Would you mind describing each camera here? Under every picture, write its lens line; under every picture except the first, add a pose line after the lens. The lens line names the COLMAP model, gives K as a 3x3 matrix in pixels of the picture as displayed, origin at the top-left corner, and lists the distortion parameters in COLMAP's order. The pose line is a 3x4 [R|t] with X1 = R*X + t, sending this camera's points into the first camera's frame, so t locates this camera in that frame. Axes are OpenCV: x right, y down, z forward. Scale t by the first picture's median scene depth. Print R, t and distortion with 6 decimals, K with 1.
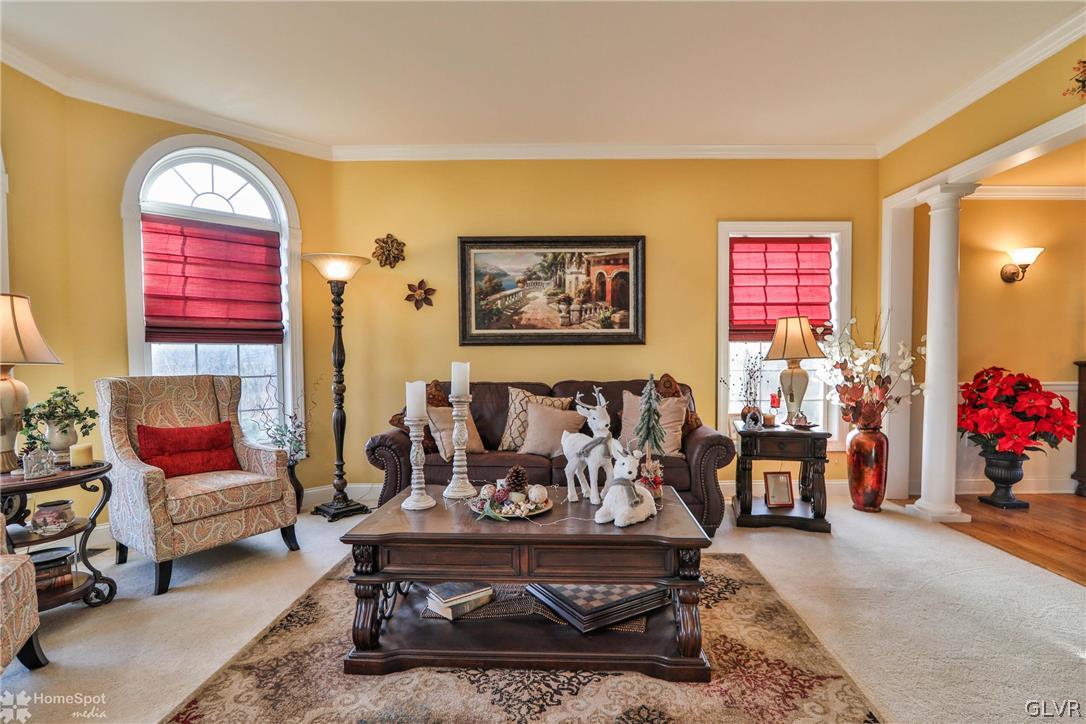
lens RADIAL K [[524.6, 0, 564.7], [0, 524.6, 376.0], [0, 0, 1]] dist [-0.017357, -0.000086]
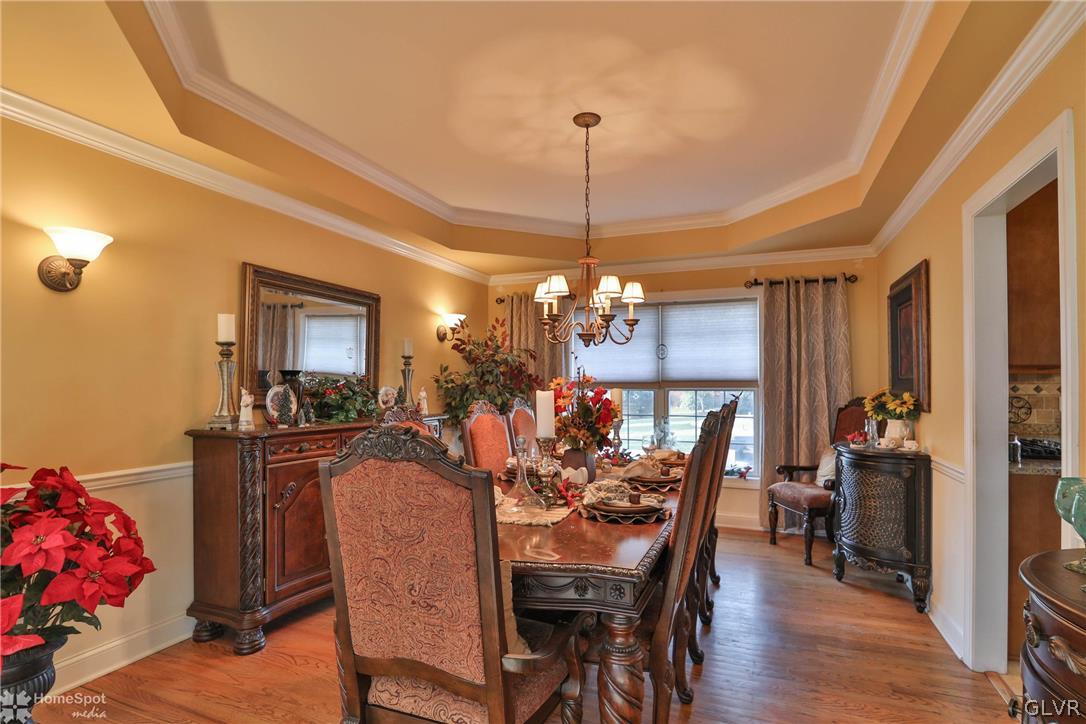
lens RADIAL K [[525.4, 0, 544.8], [0, 525.4, 377.1], [0, 0, 1]] dist [-0.019997, -0.000118]
pose [[0.373004, 0.017021, 0.927674, 0.557545], [0.040630, 0.998573, -0.034658, -0.054089], [-0.926940, 0.050619, 0.371780, 0.345451]]
